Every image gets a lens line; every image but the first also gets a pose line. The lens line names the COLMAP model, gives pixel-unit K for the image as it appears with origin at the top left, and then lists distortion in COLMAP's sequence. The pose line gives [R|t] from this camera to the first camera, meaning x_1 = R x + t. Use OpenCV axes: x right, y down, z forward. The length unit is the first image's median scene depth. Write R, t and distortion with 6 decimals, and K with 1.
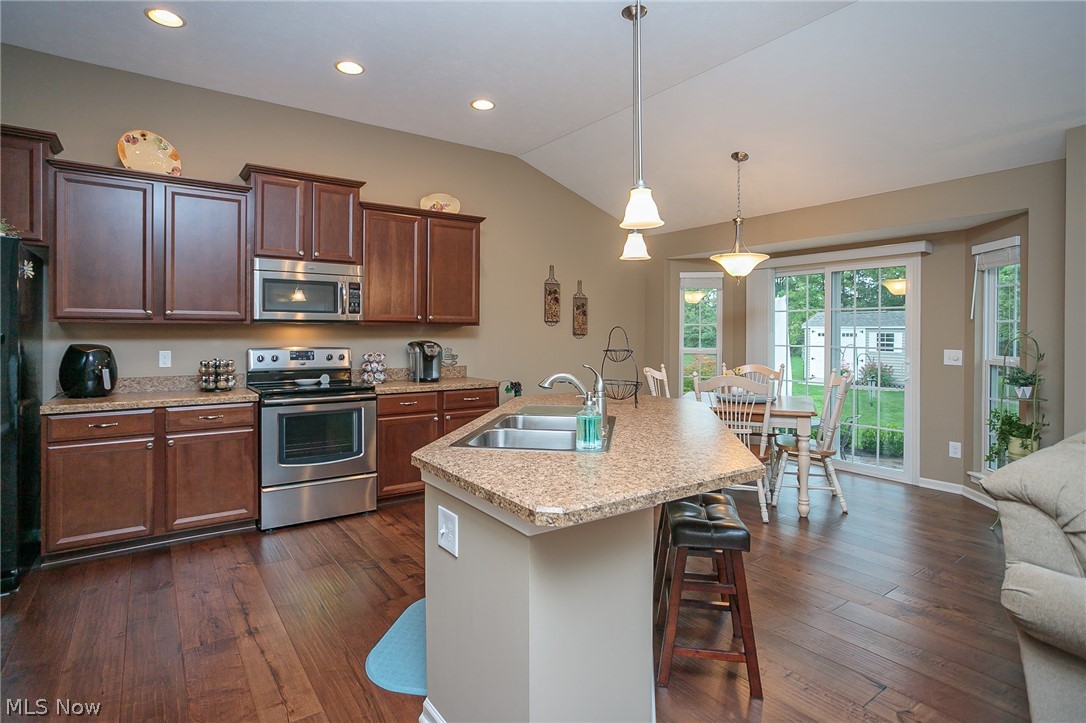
lens RADIAL K [[567.4, 0, 540.7], [0, 567.4, 334.0], [0, 0, 1]] dist [-0.001991, 0.020977]
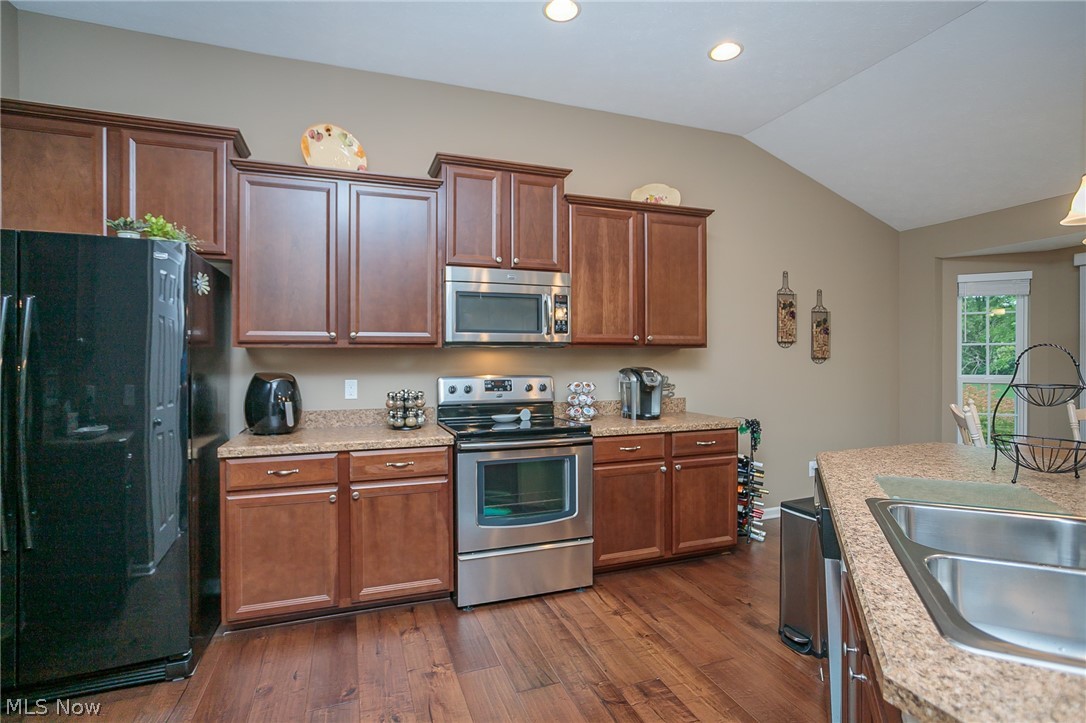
lens RADIAL K [[561.9, 0, 571.3], [0, 561.9, 357.3], [0, 0, 1]] dist [-0.001096, 0.000041]
pose [[0.974909, -0.006476, -0.222509, -0.148452], [0.006098, 0.999979, -0.002389, -0.000753], [0.222520, 0.000972, 0.974928, 0.250291]]
